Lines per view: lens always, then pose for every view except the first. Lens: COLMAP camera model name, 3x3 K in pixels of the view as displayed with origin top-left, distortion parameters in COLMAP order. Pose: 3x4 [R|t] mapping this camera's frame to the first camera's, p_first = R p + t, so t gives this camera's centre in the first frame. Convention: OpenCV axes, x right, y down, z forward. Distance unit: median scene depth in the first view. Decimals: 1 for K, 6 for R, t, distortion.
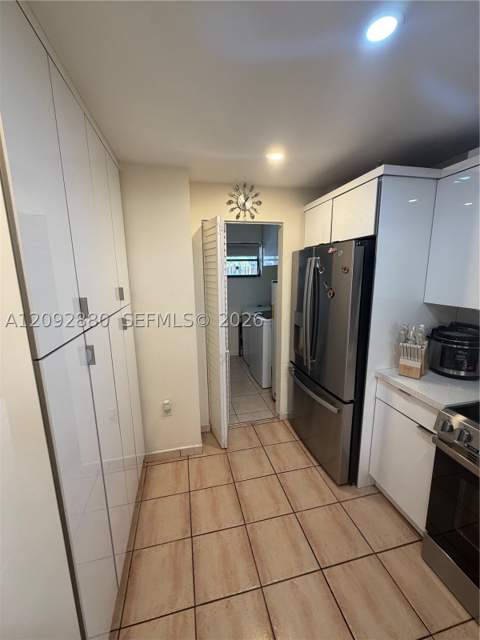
lens RADIAL K [[253.7, 0, 240.0], [0, 253.7, 320.0], [0, 0, 1]] dist [-0.001073, 0.000247]
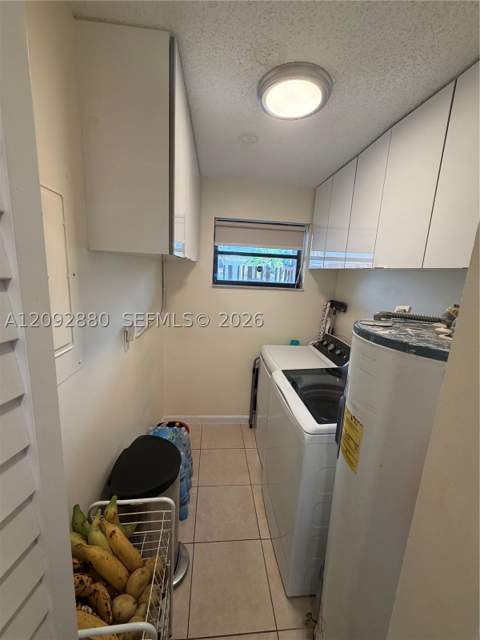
lens RADIAL K [[253.7, 0, 240.0], [0, 253.7, 320.0], [0, 0, 1]] dist [-0.001073, 0.000247]
pose [[0.980770, 0.093273, -0.171435, 0.051989], [-0.095578, 0.995408, -0.005225, -0.086977], [0.170161, 0.021510, 0.985182, 0.445383]]
